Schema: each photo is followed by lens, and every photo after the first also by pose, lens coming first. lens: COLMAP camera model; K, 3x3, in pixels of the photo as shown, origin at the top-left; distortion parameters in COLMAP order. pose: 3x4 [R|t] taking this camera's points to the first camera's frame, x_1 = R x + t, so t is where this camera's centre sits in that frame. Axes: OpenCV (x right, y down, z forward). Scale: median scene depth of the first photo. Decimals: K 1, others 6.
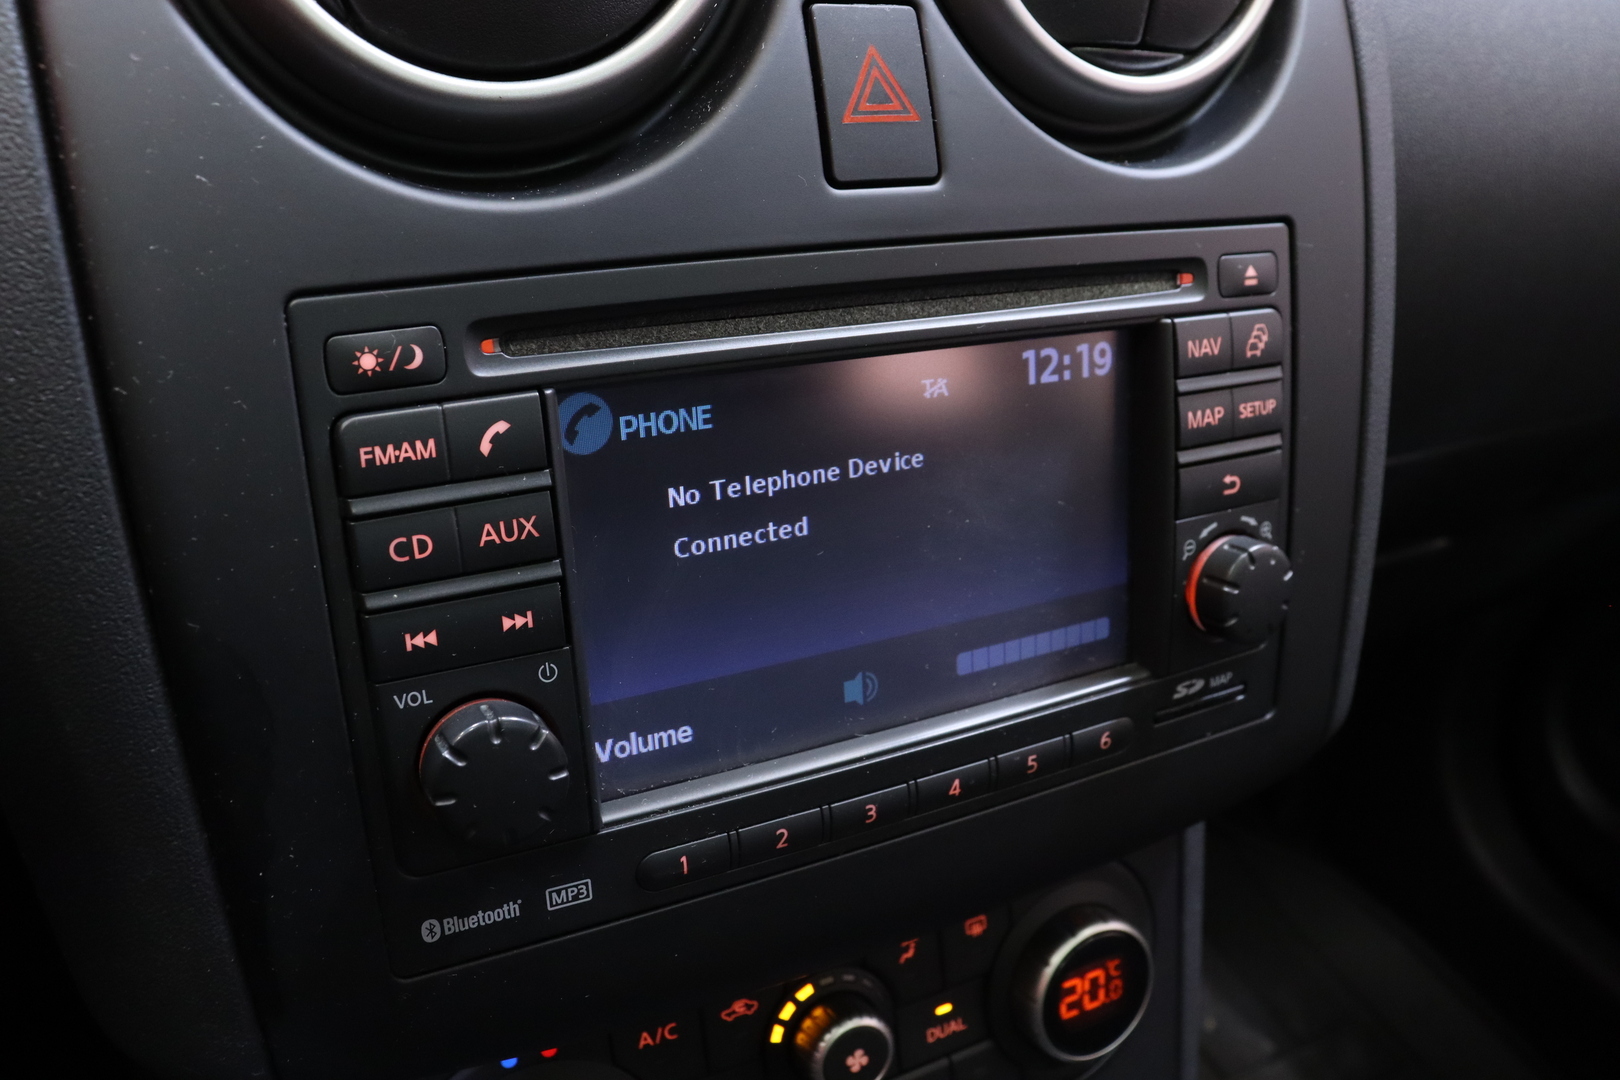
lens RADIAL K [[1280.7, 0, 791.9], [0, 1280.7, 545.2], [0, 0, 1]] dist [-0.178490, 0.108551]
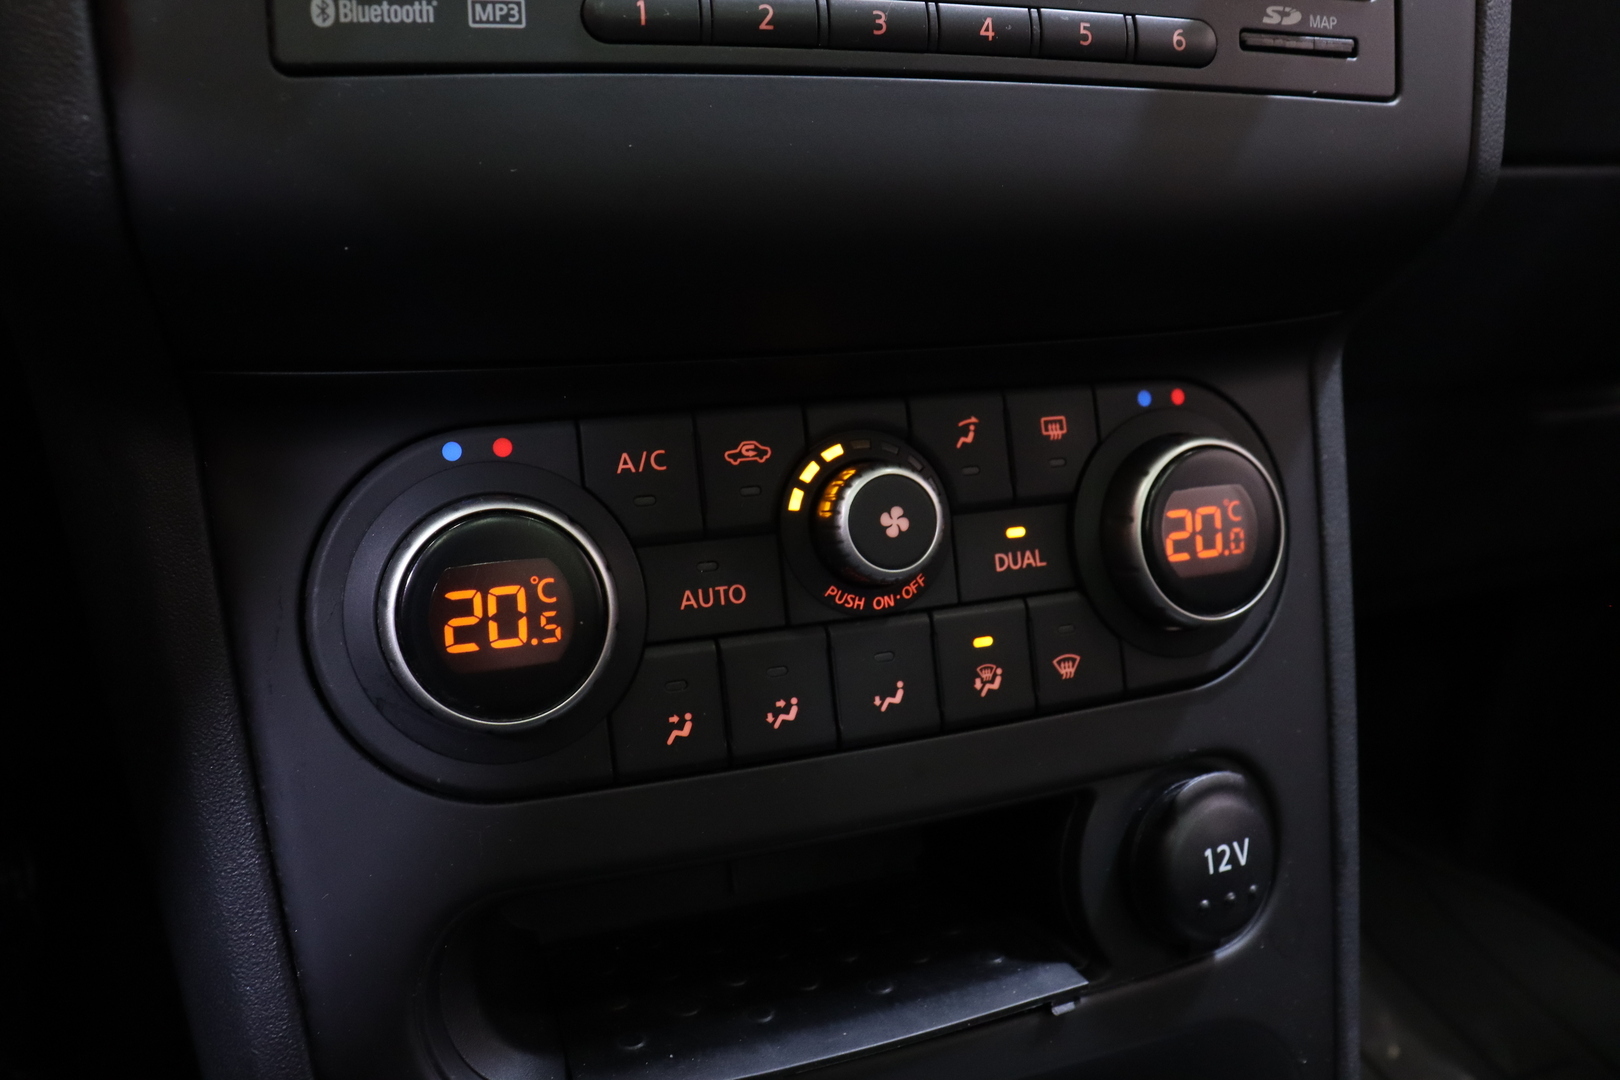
lens RADIAL K [[1316.4, 0, 808.4], [0, 1316.4, 537.6], [0, 0, 1]] dist [-0.206153, 0.157189]
pose [[0.994129, 0.005488, -0.108066, 0.110986], [-0.020208, 0.990558, -0.135595, 0.676762], [0.106302, 0.136983, 0.984853, 0.228208]]
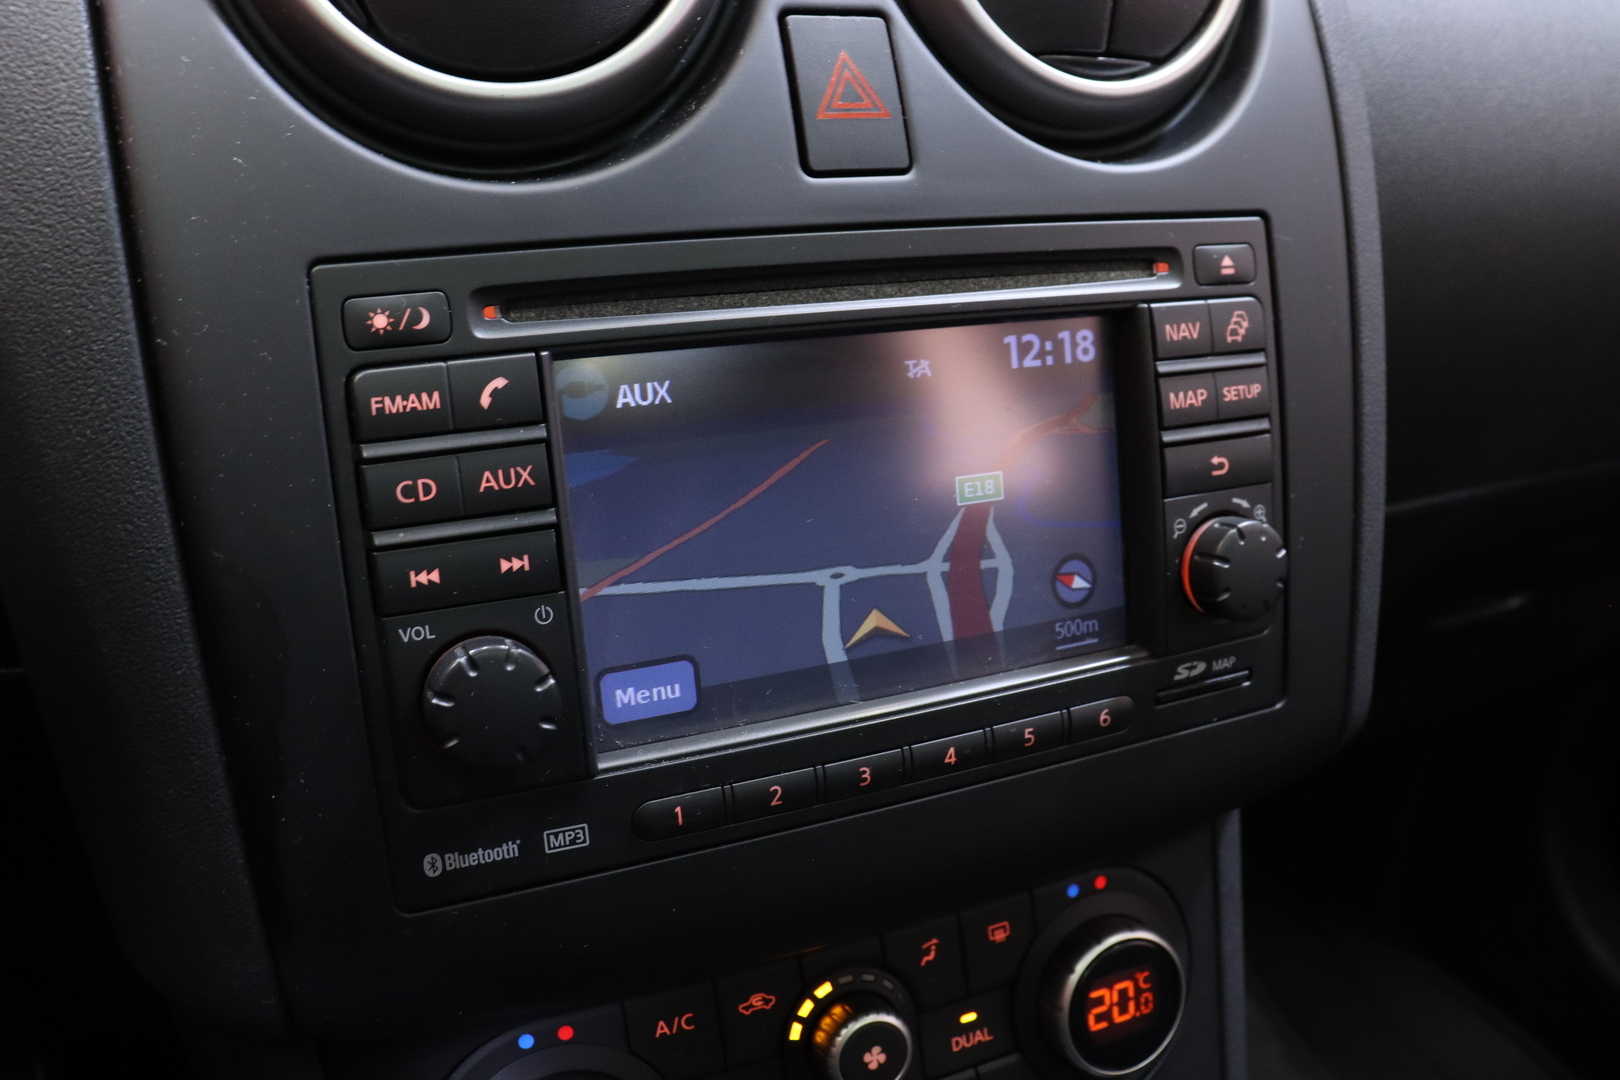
lens RADIAL K [[1286.9, 0, 794.5], [0, 1286.9, 534.7], [0, 0, 1]] dist [-0.183310, 0.116967]
pose [[0.997186, -0.016918, -0.073029, 0.086522], [0.009007, 0.994184, -0.107322, 0.130951], [0.074420, 0.106362, 0.991539, -0.054230]]
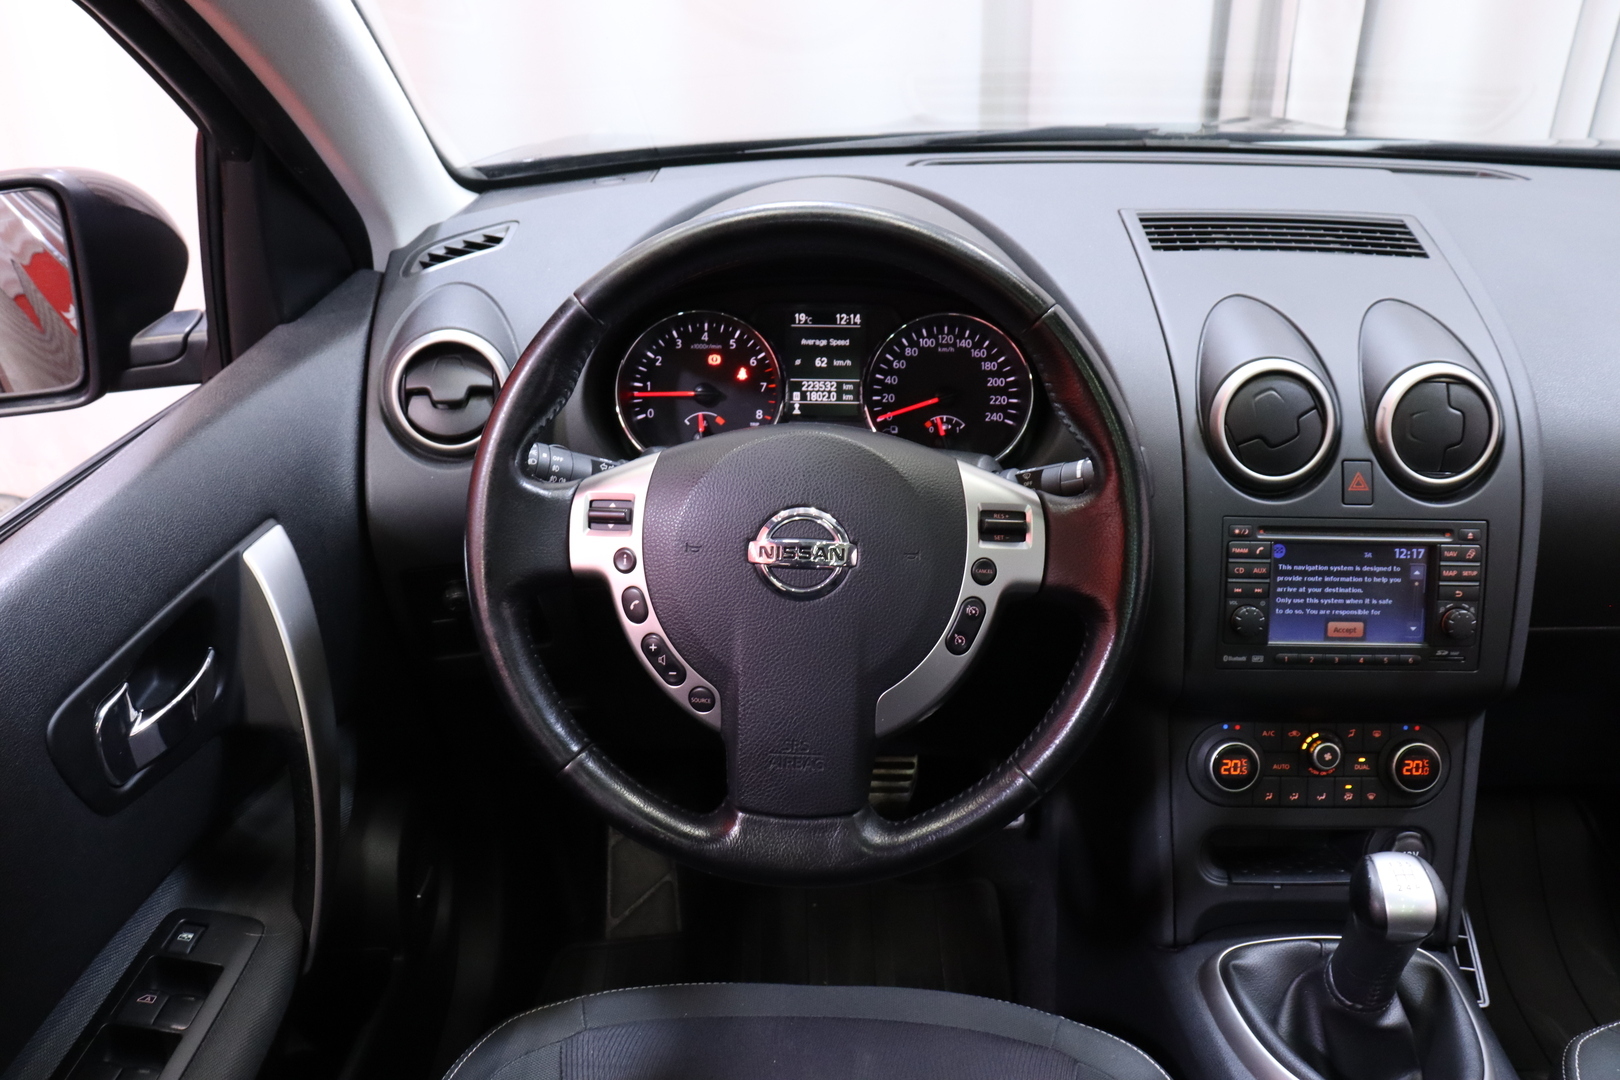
lens RADIAL K [[1280.7, 0, 791.9], [0, 1280.7, 545.2], [0, 0, 1]] dist [-0.178490, 0.108551]
pose [[0.865028, 0.123360, -0.486323, 0.436845], [-0.185356, 0.979304, -0.081286, 0.498409], [0.466230, 0.160457, 0.869990, -3.233216]]
